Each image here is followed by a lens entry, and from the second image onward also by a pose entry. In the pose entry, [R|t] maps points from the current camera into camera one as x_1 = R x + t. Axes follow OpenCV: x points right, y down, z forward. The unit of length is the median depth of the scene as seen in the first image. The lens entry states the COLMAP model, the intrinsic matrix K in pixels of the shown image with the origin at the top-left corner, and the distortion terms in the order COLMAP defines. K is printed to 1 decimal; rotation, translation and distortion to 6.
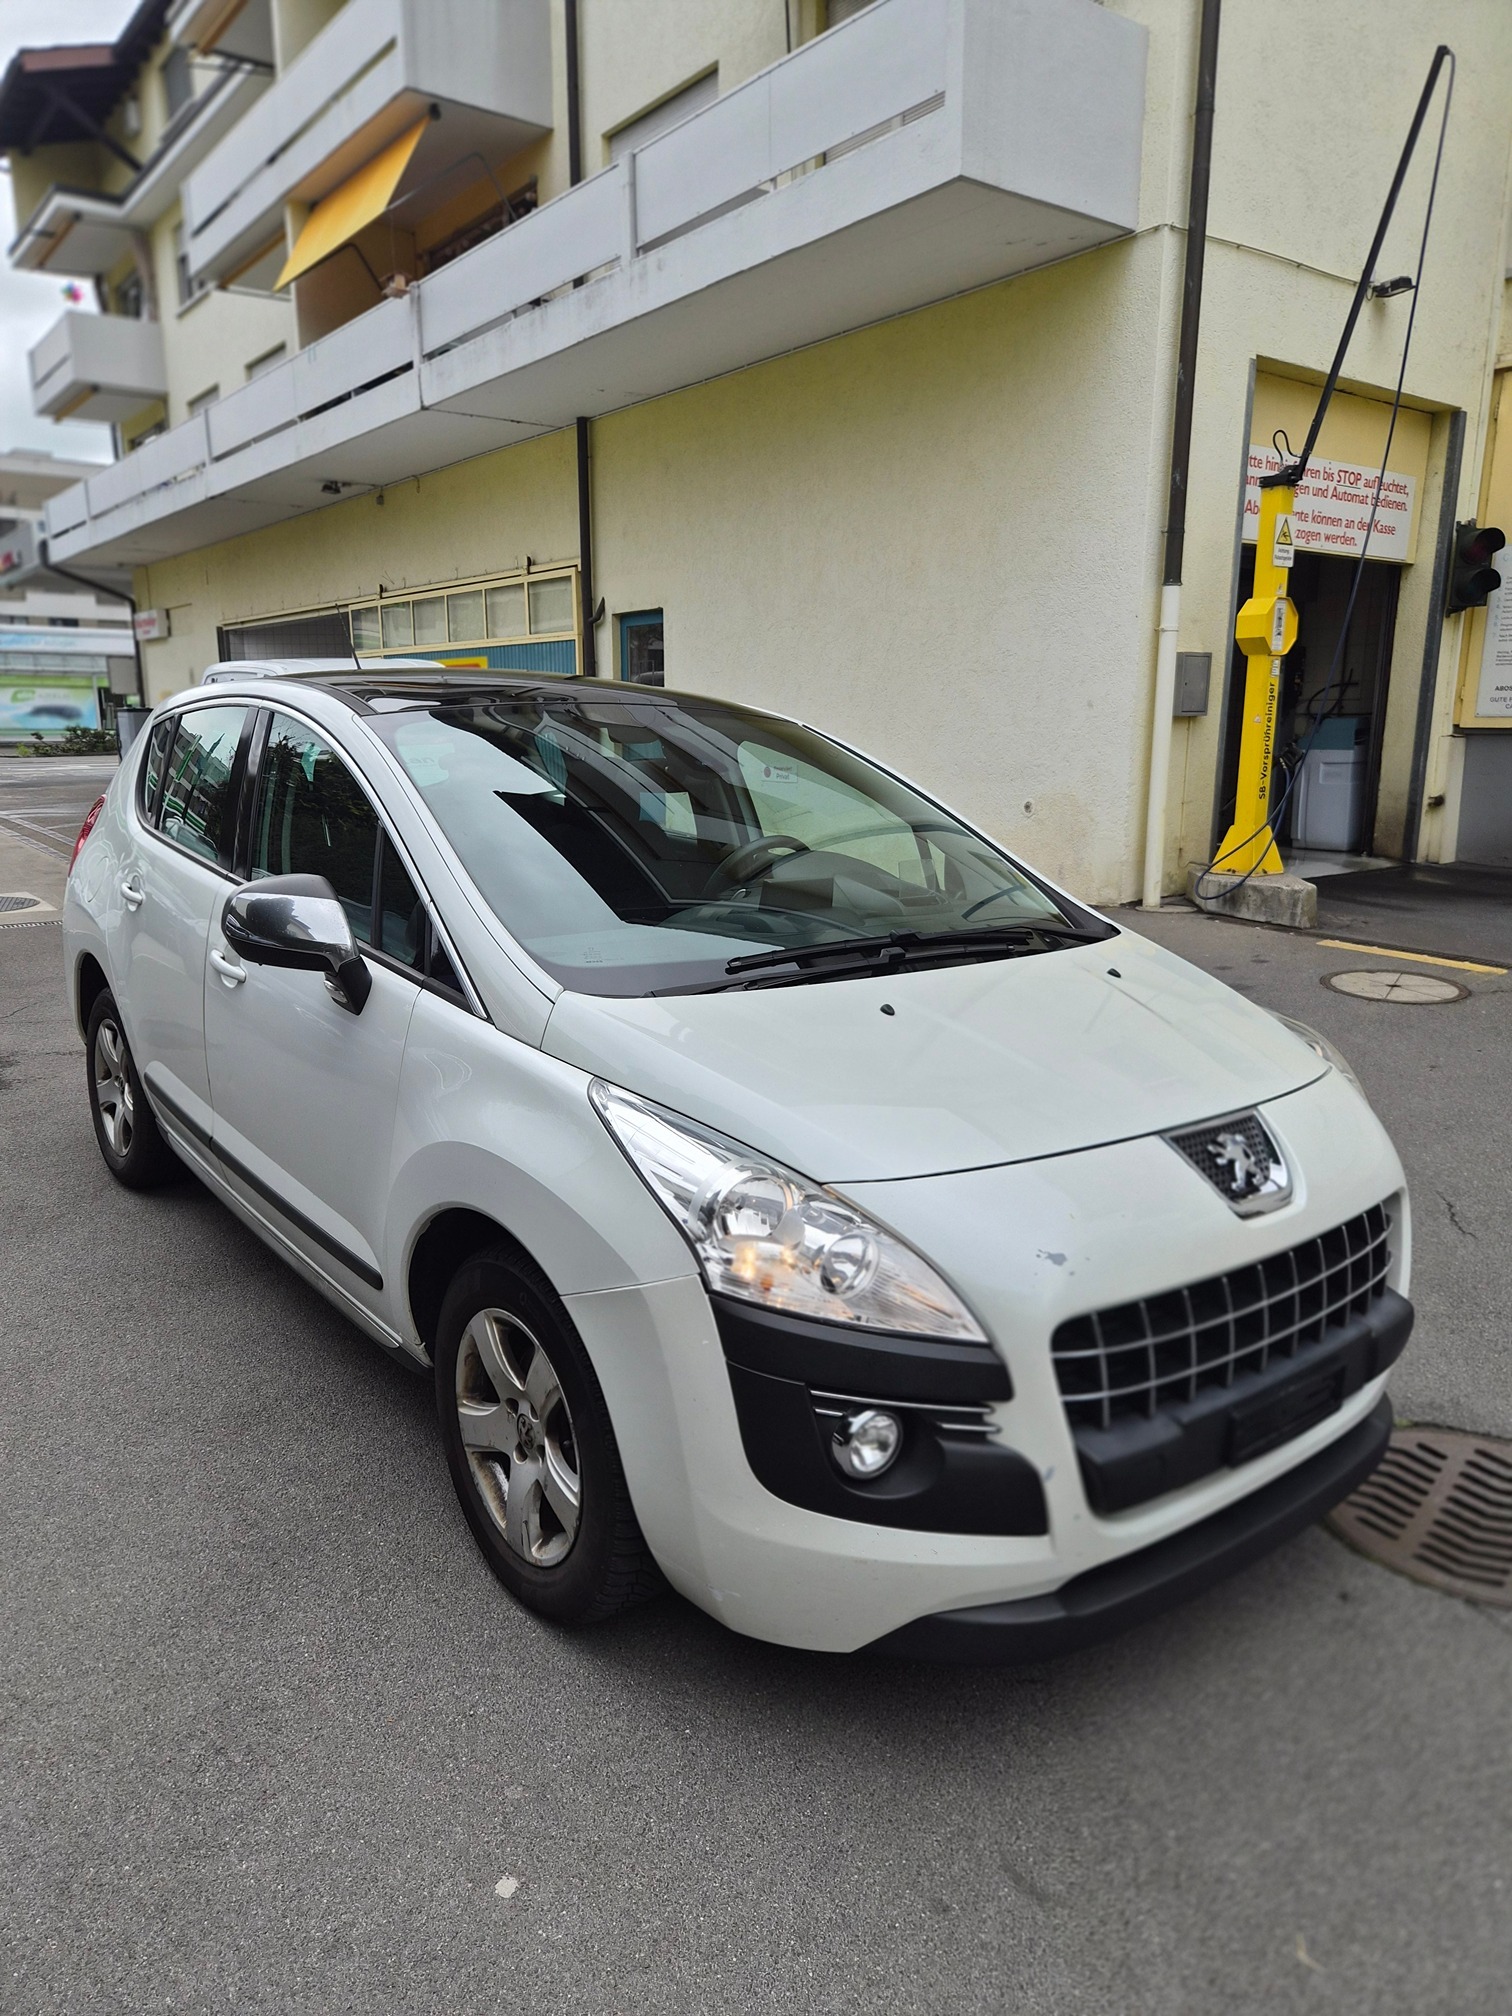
lens RADIAL K [[1331.5, 0, 754.3], [0, 1331.5, 1030.1], [0, 0, 1]] dist [-0.000166, -0.006241]
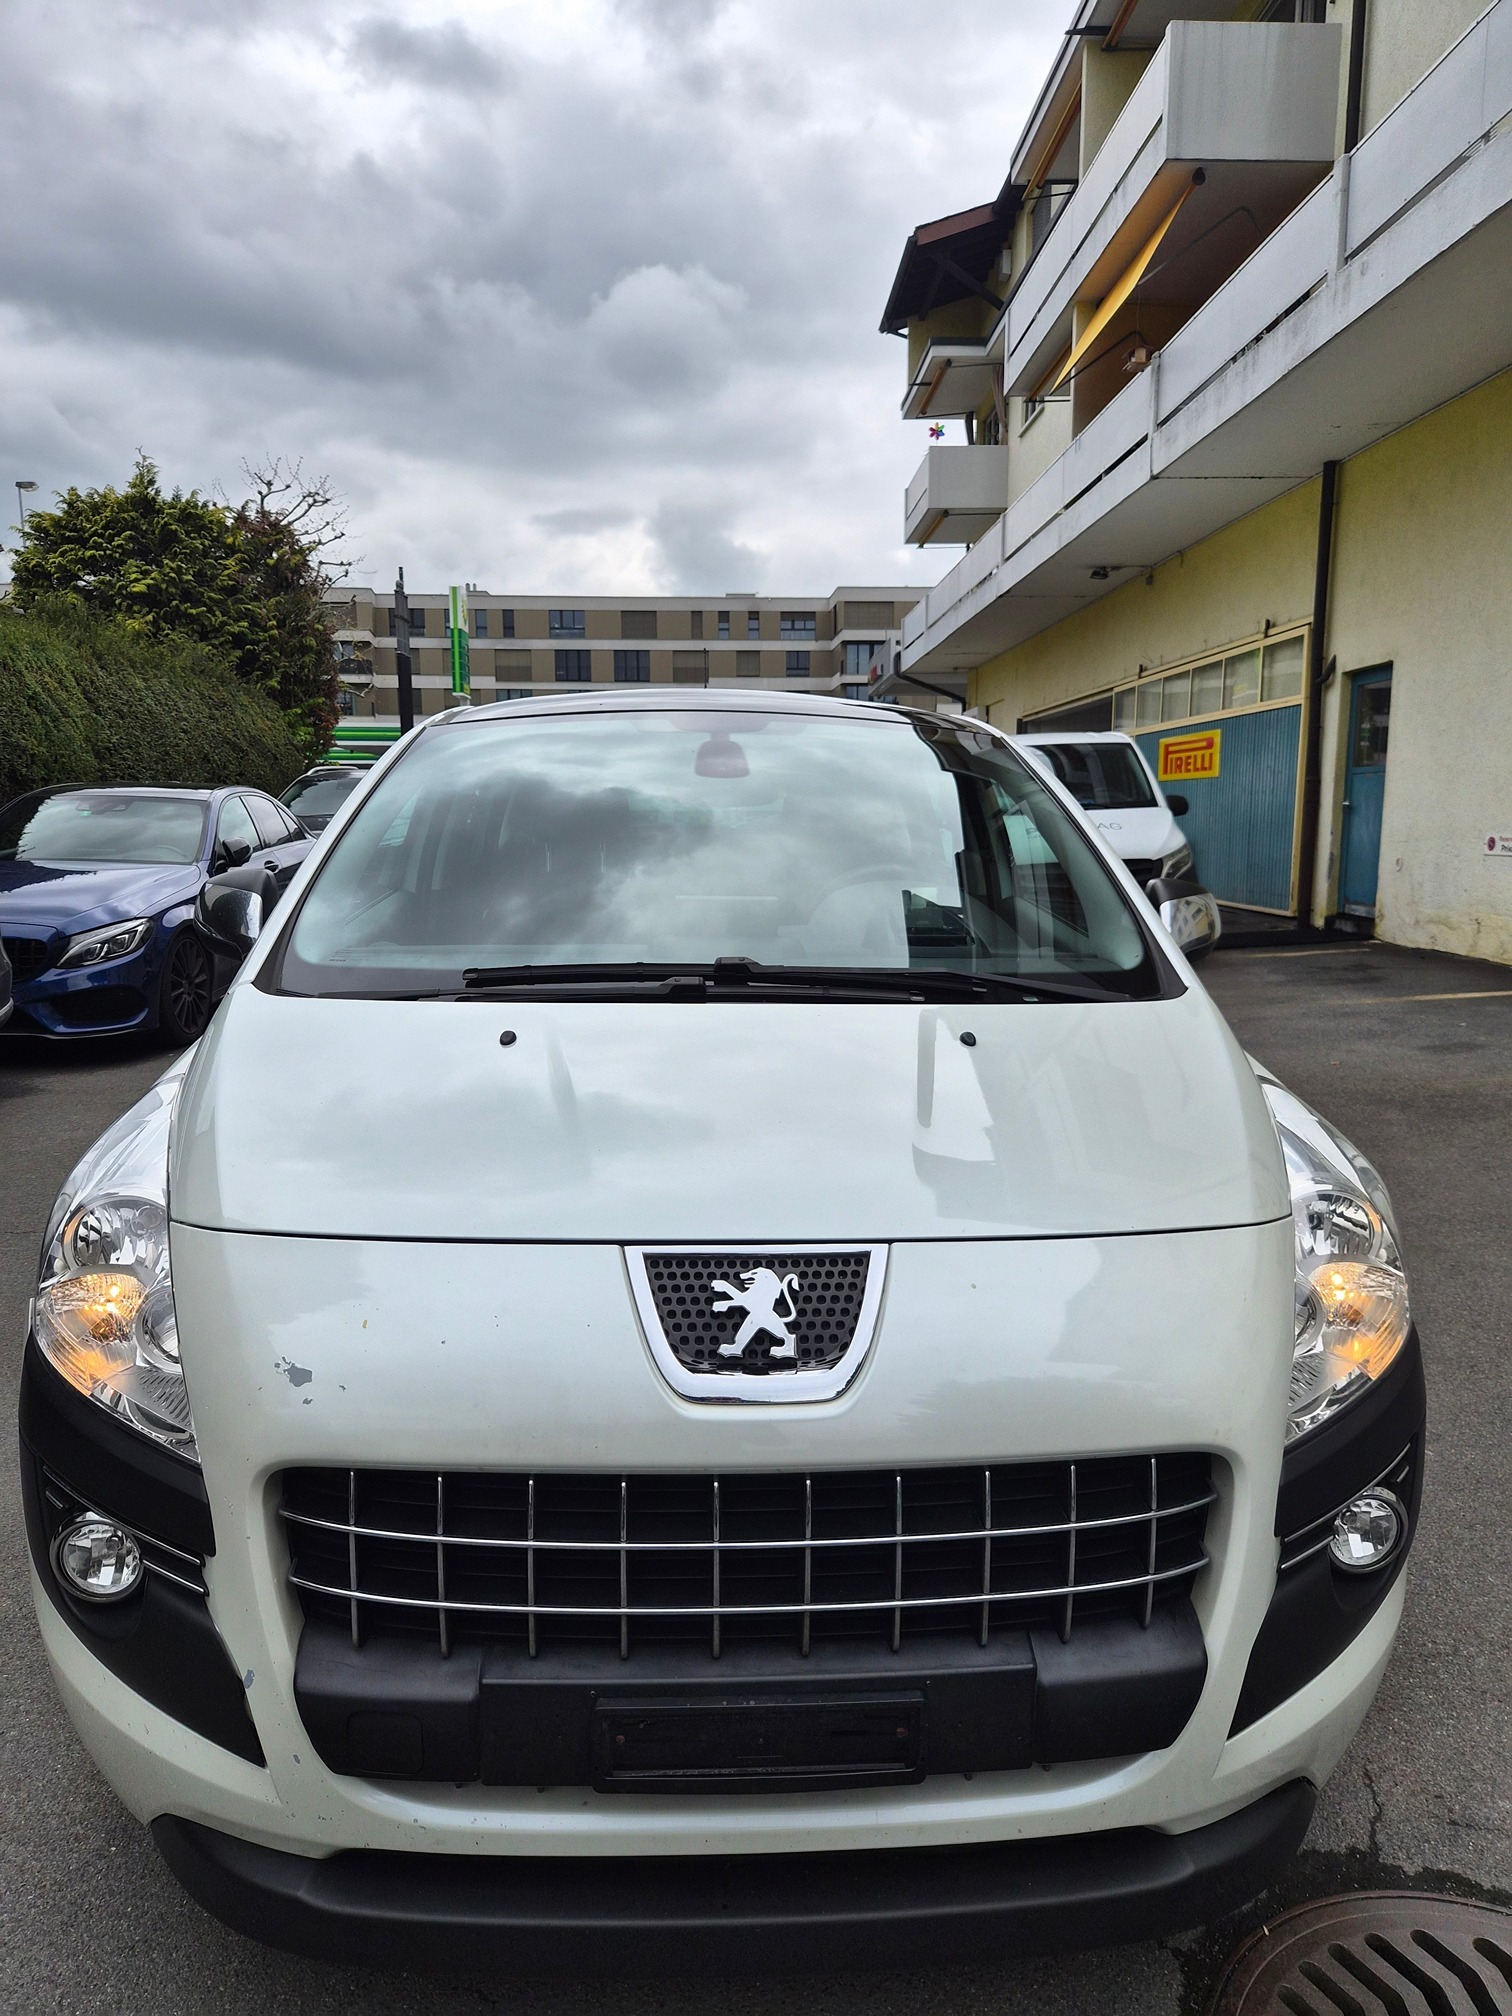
lens RADIAL K [[1336.7, 0, 796.7], [0, 1336.7, 1049.0], [0, 0, 1]] dist [0.001808, -0.008412]
pose [[0.825047, 0.082809, -0.558963, 0.110285], [-0.113020, 0.993398, -0.019652, -0.002508], [0.553645, 0.079388, 0.828960, 0.071873]]
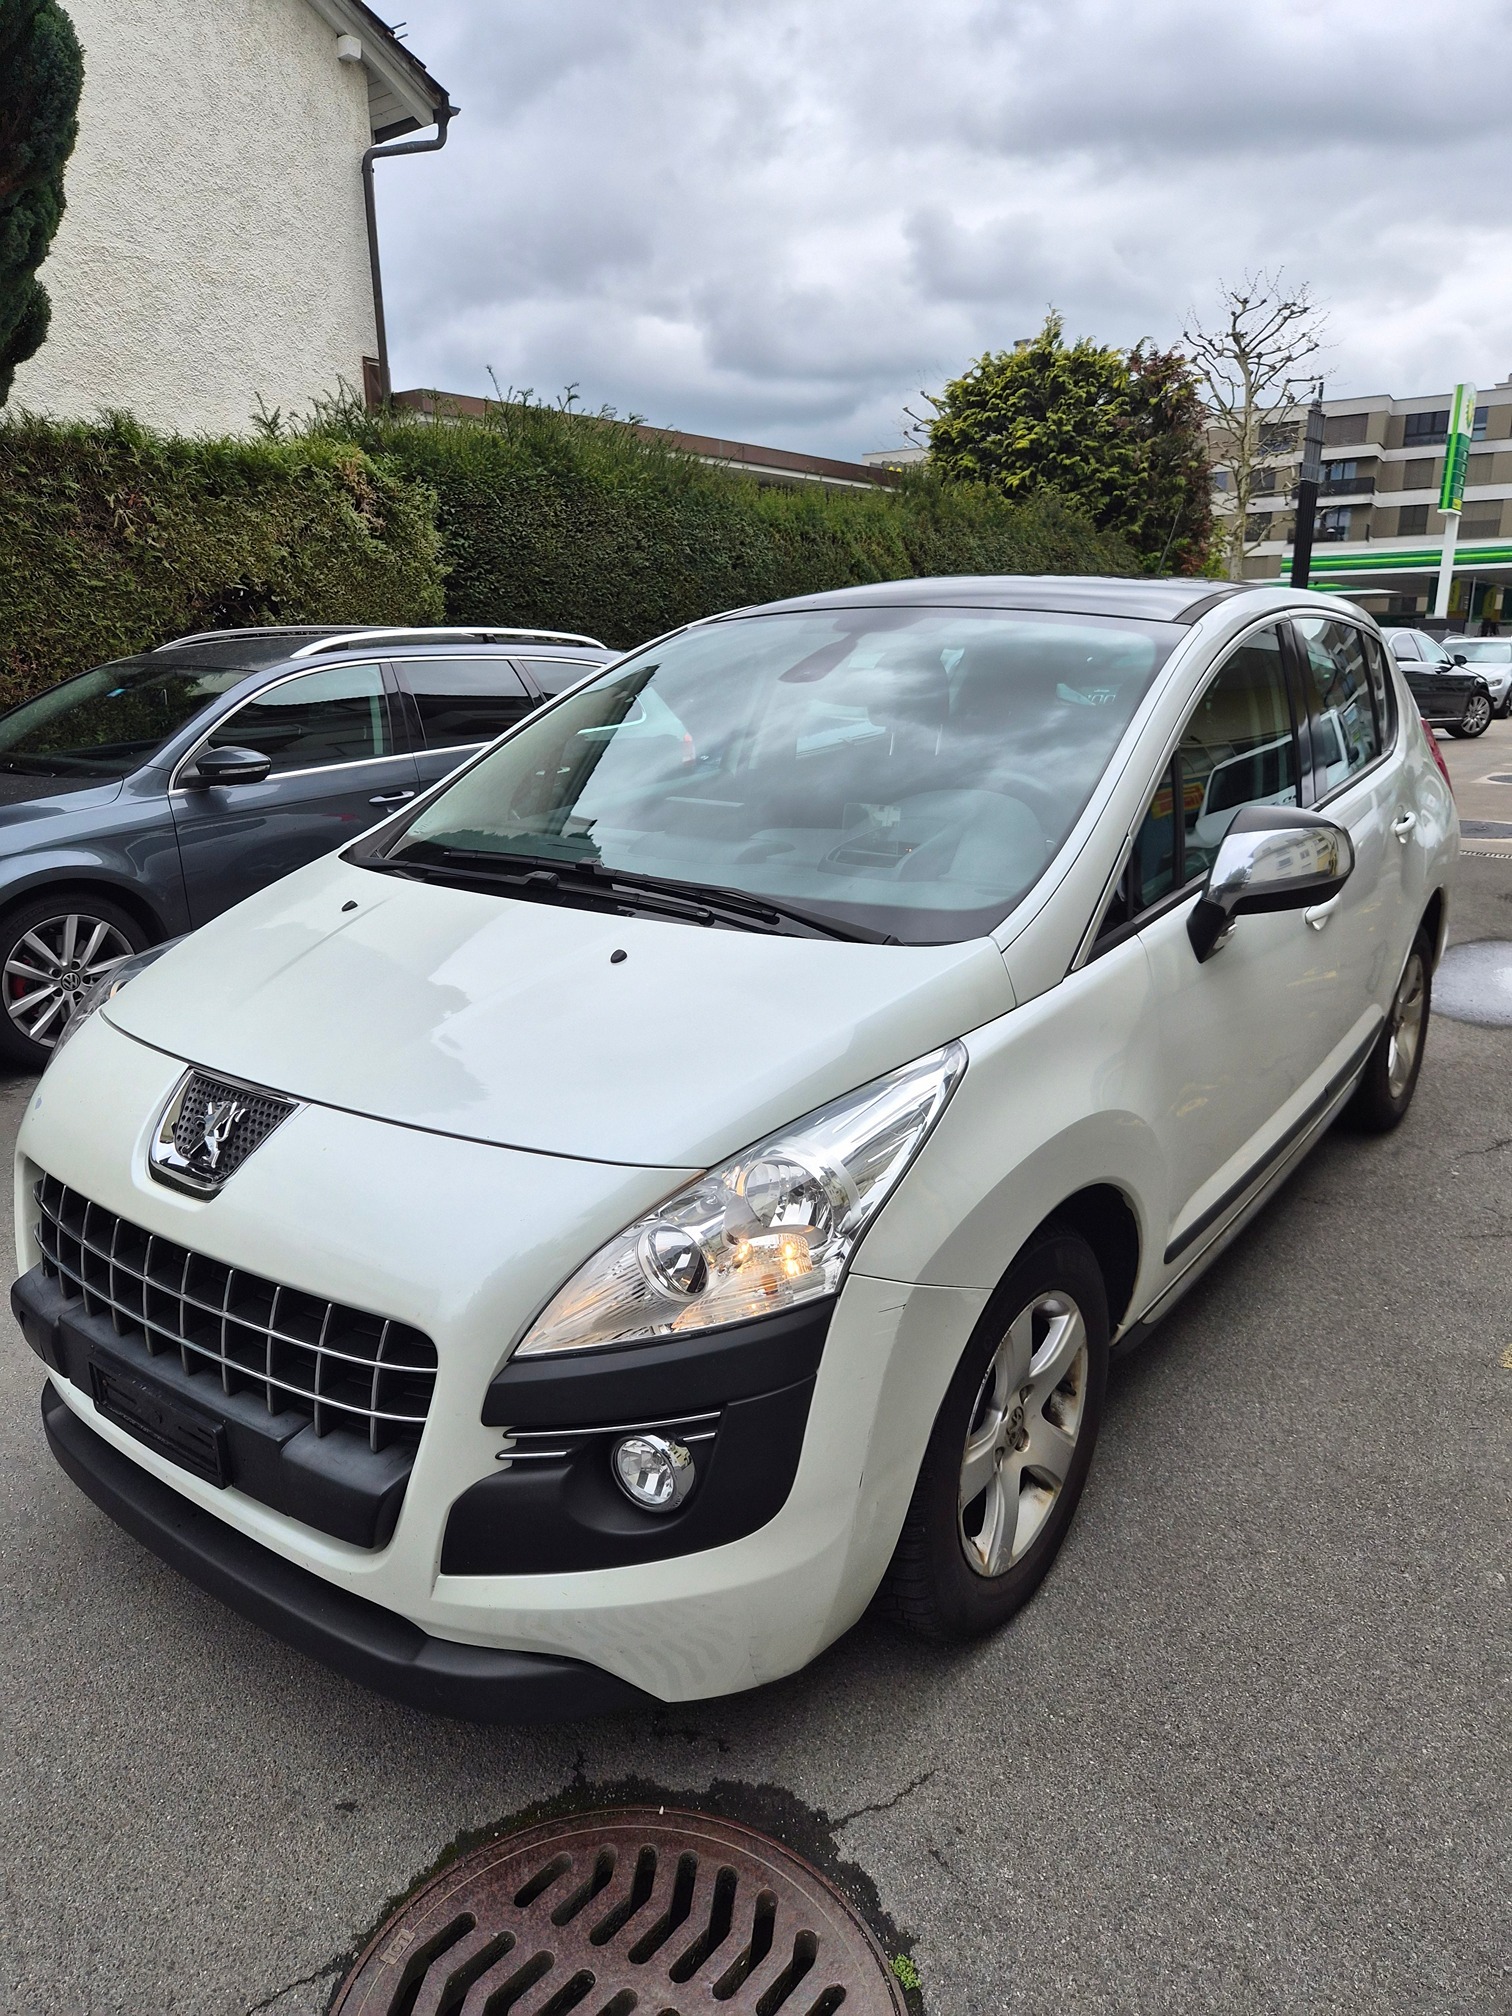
lens RADIAL K [[1383.2, 0, 752.5], [0, 1383.2, 1009.8], [0, 0, 1]] dist [0.000673, -0.008132]
pose [[0.246935, 0.222384, -0.943169, 0.196020], [-0.197709, 0.964399, 0.175627, -0.031442], [0.948649, 0.143105, 0.282112, 0.162963]]
